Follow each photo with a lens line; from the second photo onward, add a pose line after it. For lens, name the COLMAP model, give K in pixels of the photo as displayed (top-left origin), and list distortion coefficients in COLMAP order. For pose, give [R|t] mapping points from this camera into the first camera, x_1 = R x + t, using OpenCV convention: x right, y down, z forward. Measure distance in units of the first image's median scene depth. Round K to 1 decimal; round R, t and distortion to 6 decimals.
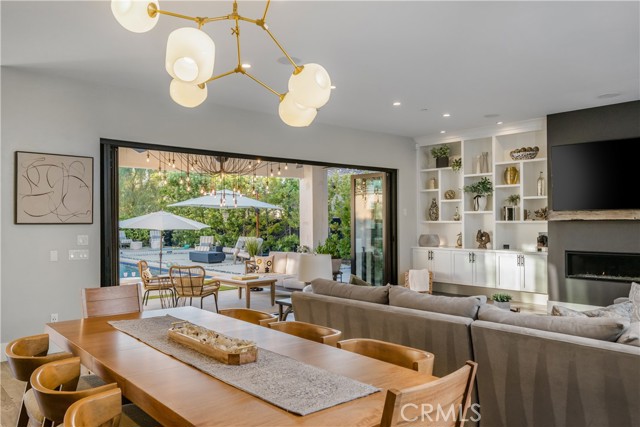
lens RADIAL K [[488.7, 0, 320.0], [0, 488.7, 213.5], [0, 0, 1]] dist [-0.013187, -0.000485]
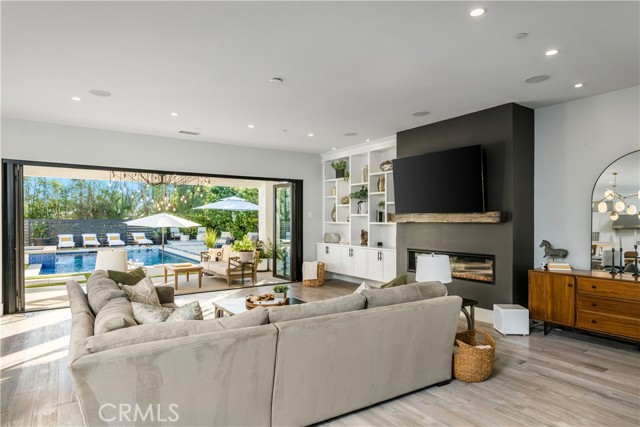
lens RADIAL K [[375.4, 0, 319.6], [0, 375.4, 221.1], [0, 0, 1]] dist [0.000481, 0.000767]
pose [[0.992079, 0.003885, -0.125559, 0.337533], [-0.001558, 0.999825, 0.018626, -0.004660], [0.125609, -0.018282, 0.991911, 0.067209]]
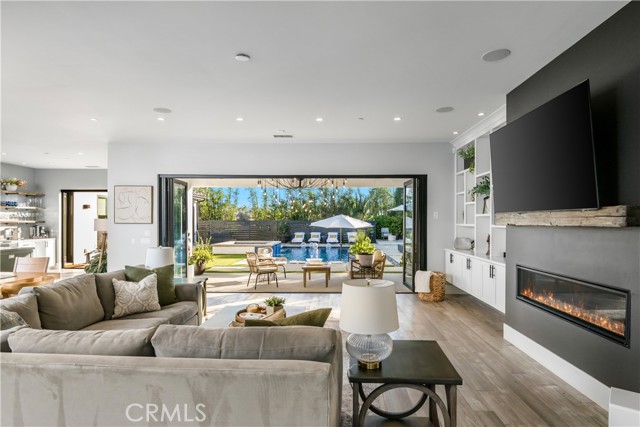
lens RADIAL K [[353.3, 0, 333.5], [0, 353.3, 221.5], [0, 0, 1]] dist [0.001098, -0.000334]
pose [[0.739755, 0.006400, -0.672845, 0.553366], [0.004492, 0.999886, 0.014449, -0.001511], [0.672861, -0.013711, 0.739642, 0.315467]]
